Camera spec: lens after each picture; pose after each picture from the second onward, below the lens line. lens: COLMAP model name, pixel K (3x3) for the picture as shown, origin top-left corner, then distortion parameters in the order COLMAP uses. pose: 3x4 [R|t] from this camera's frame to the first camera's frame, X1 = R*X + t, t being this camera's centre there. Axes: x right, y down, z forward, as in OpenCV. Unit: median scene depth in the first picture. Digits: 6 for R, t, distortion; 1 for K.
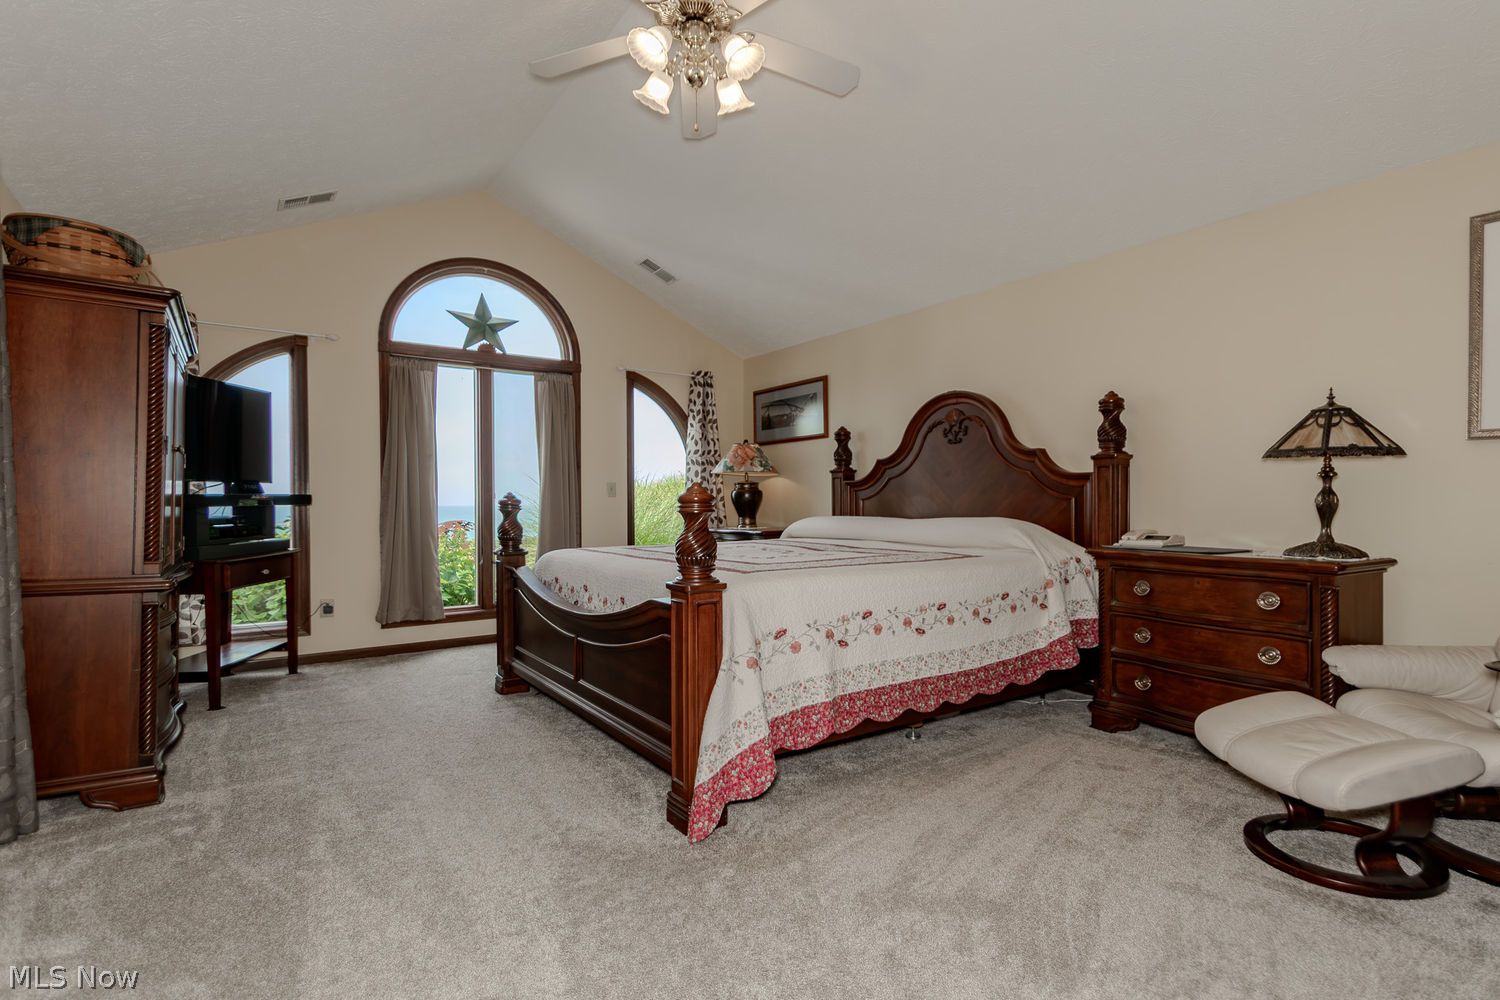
lens RADIAL K [[706.0, 0, 754.6], [0, 706.0, 511.3], [0, 0, 1]] dist [0.000241, -0.000041]
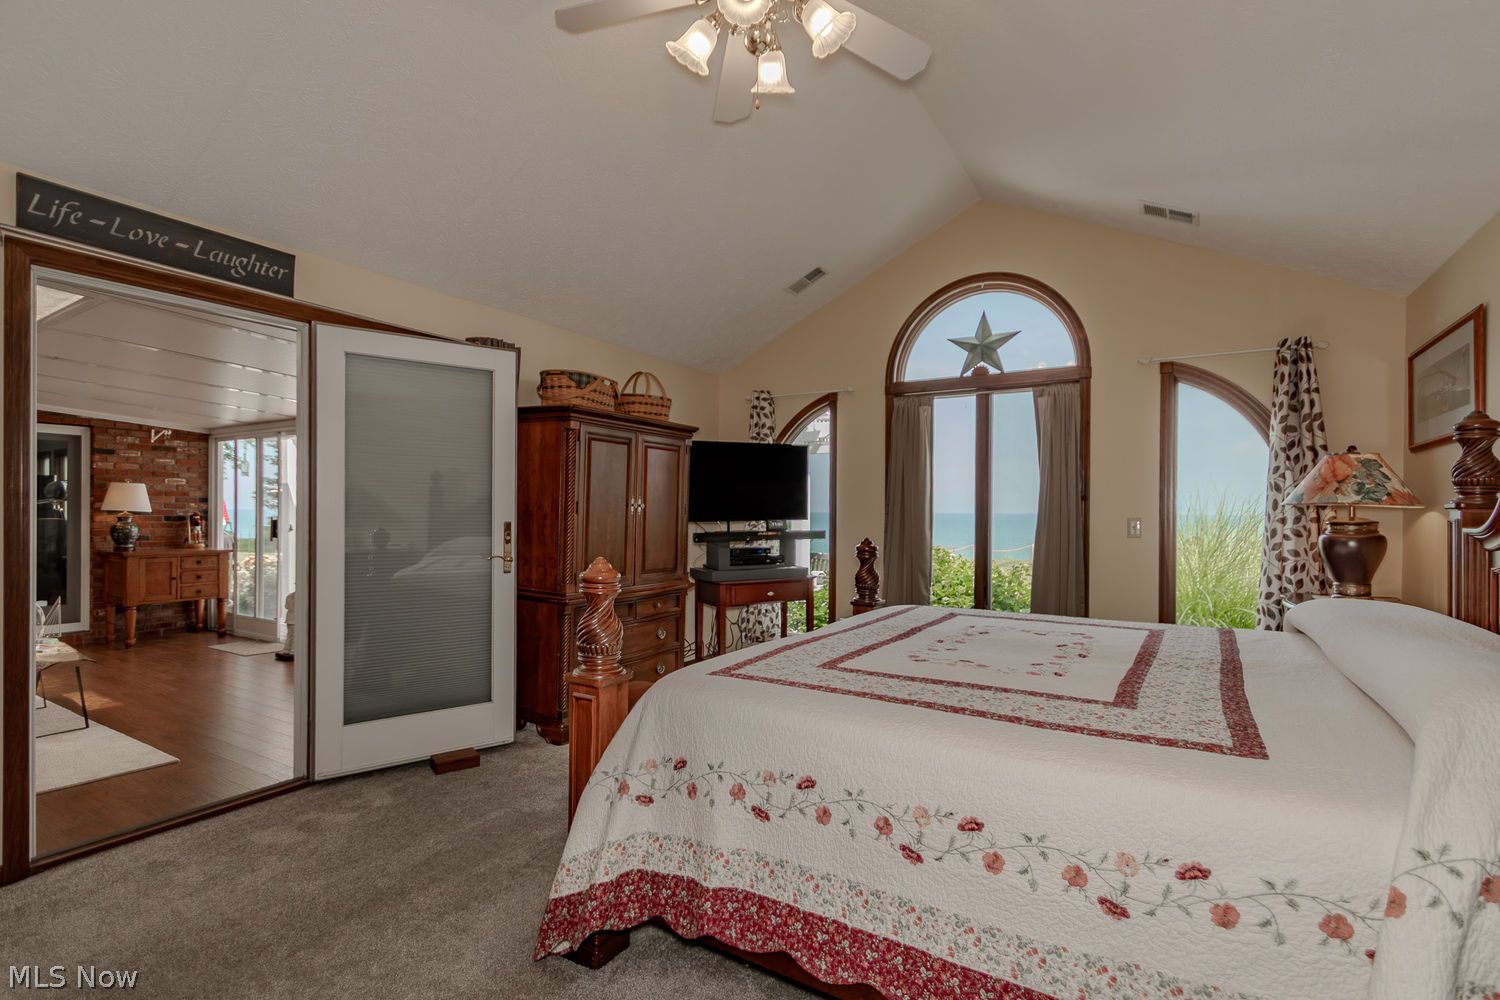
lens RADIAL K [[730.6, 0, 756.6], [0, 730.6, 509.9], [0, 0, 1]] dist [0.012959, -0.000279]
pose [[0.415399, 0.003325, -0.909633, 0.357011], [-0.015603, 0.999872, -0.003470, -0.043550], [0.909505, 0.015634, 0.415398, 0.345717]]
